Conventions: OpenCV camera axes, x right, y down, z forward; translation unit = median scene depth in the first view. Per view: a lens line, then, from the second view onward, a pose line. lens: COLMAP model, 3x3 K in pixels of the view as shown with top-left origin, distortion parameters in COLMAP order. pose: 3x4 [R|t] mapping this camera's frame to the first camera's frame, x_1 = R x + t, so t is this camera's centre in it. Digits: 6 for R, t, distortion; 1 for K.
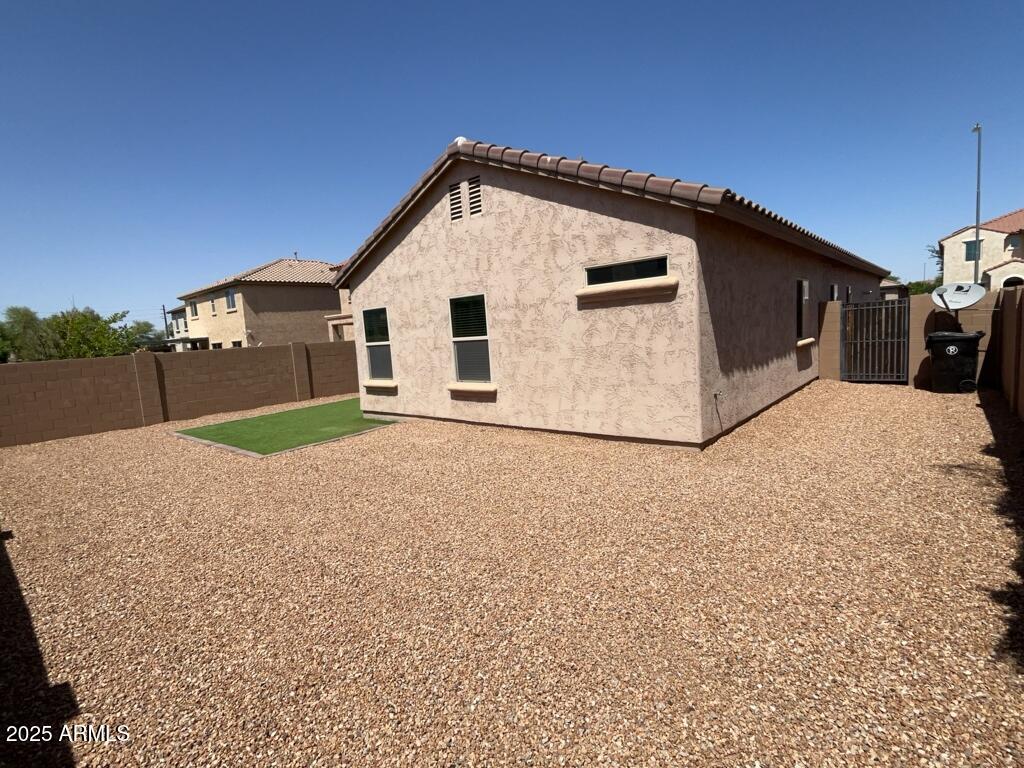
lens RADIAL K [[490.5, 0, 514.1], [0, 490.5, 384.9], [0, 0, 1]] dist [0.000056, -0.000021]
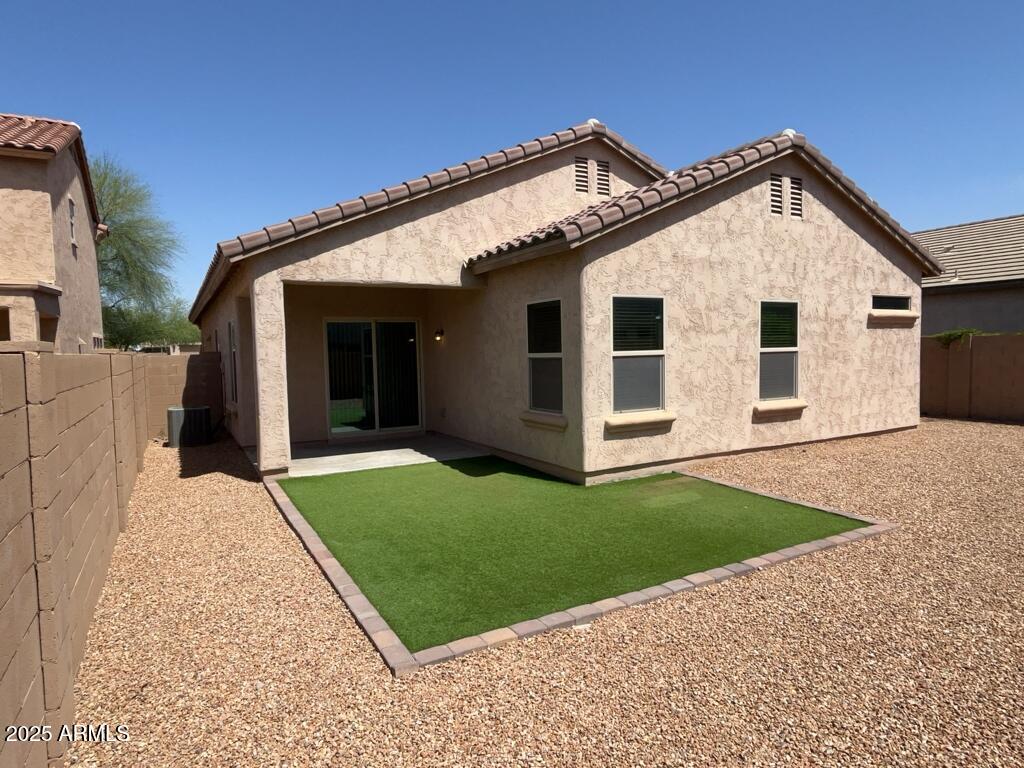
lens RADIAL K [[615.8, 0, 513.2], [0, 615.8, 382.4], [0, 0, 1]] dist [0.002619, -0.000224]
pose [[0.344655, 0.002910, 0.938725, -1.320378], [0.096760, 0.994559, -0.038609, -0.040719], [-0.933729, 0.104138, 0.342498, 1.100305]]
